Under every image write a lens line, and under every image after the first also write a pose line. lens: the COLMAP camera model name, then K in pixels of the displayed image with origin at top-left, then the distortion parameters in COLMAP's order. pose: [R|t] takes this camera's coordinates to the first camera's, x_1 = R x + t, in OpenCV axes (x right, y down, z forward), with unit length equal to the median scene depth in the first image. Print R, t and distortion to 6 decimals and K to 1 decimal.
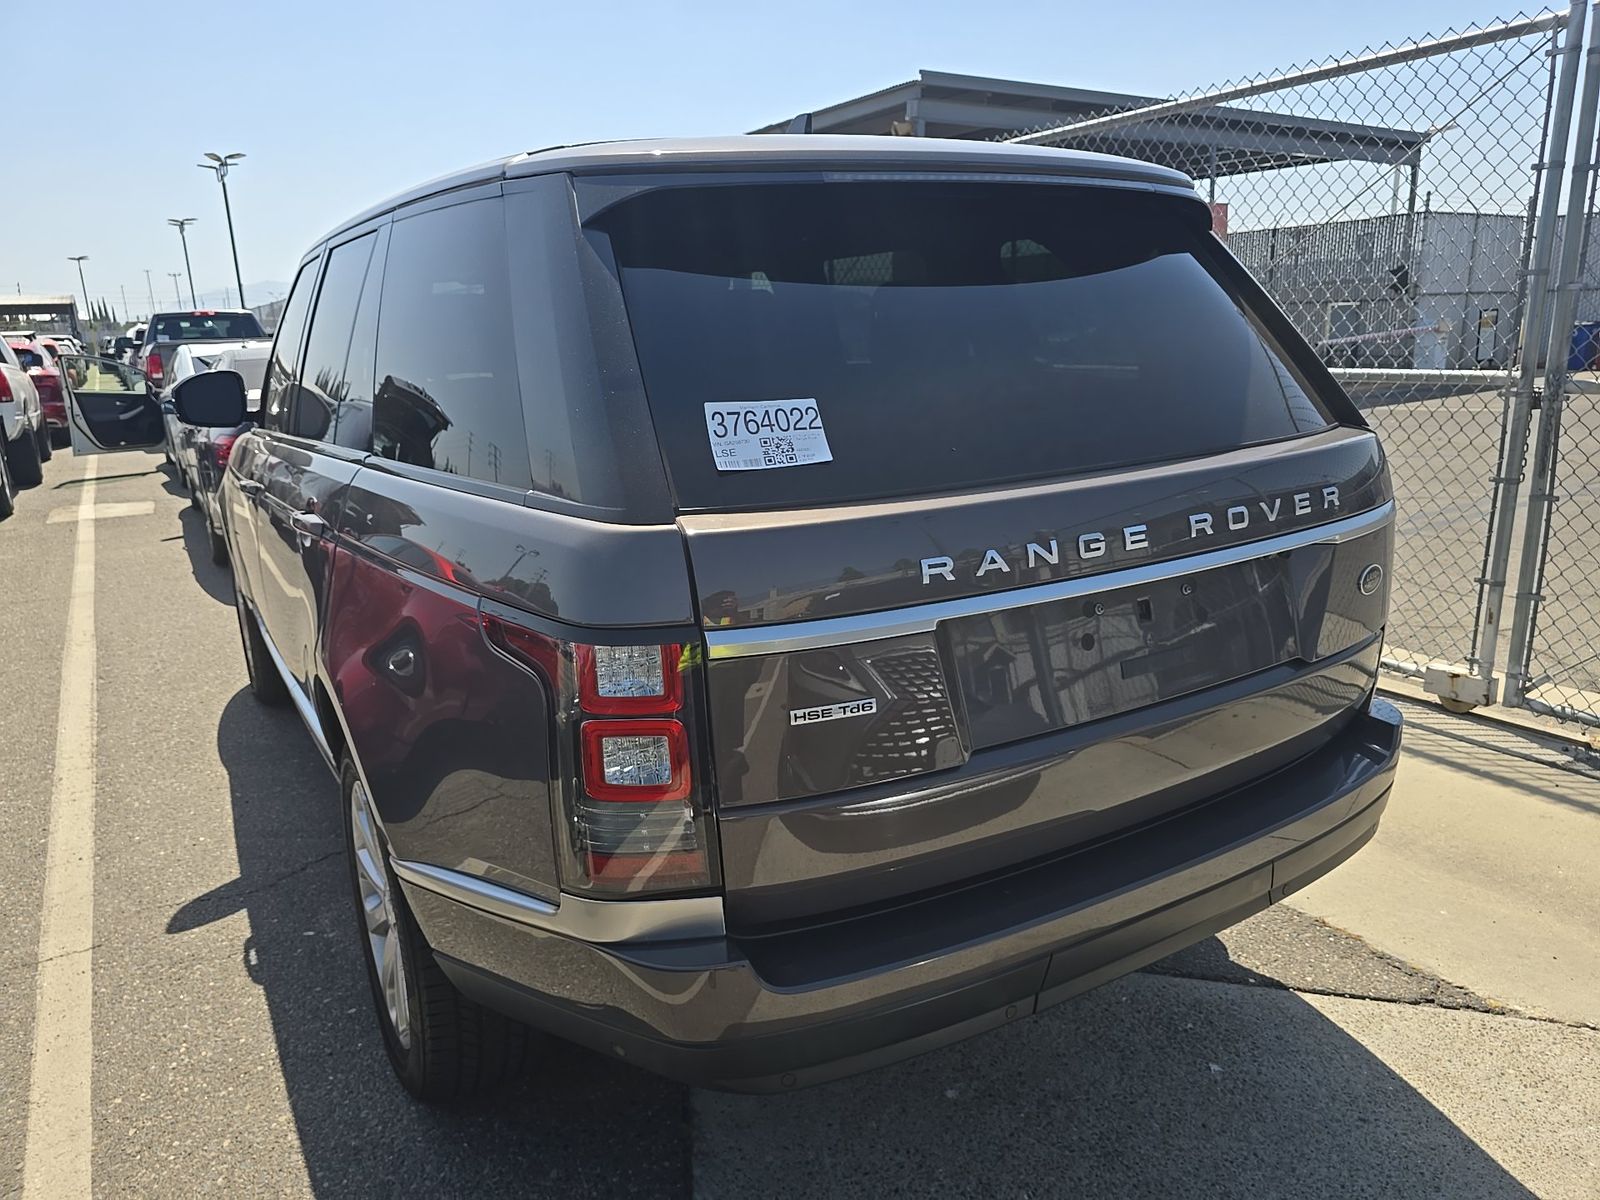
lens RADIAL K [[1078.3, 0, 802.9], [0, 1078.3, 675.1], [0, 0, 1]] dist [0.055484, -0.027777]
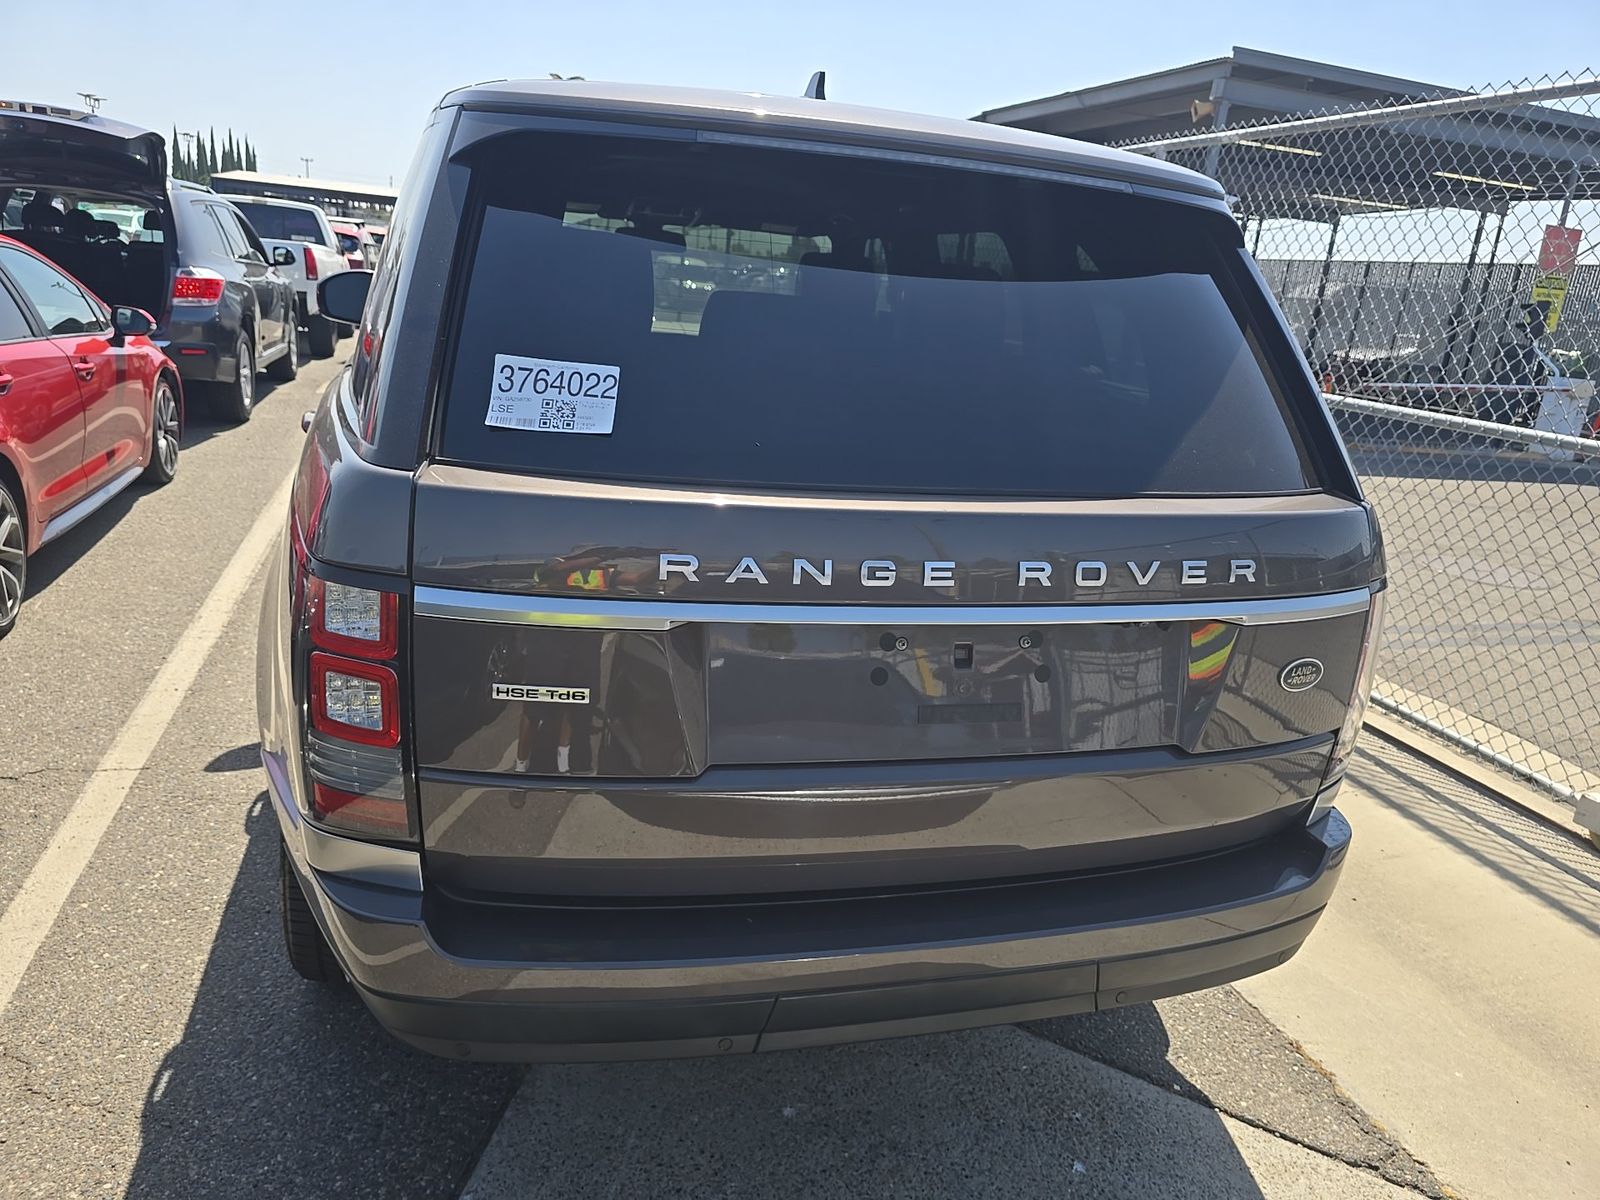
lens RADIAL K [[1078.3, 0, 802.9], [0, 1078.3, 675.1], [0, 0, 1]] dist [0.055484, -0.027777]
pose [[0.956592, 0.201542, -0.210504, 0.281051], [-0.194198, 0.979407, 0.055219, -0.050186], [0.217298, -0.011942, 0.976032, 0.070326]]
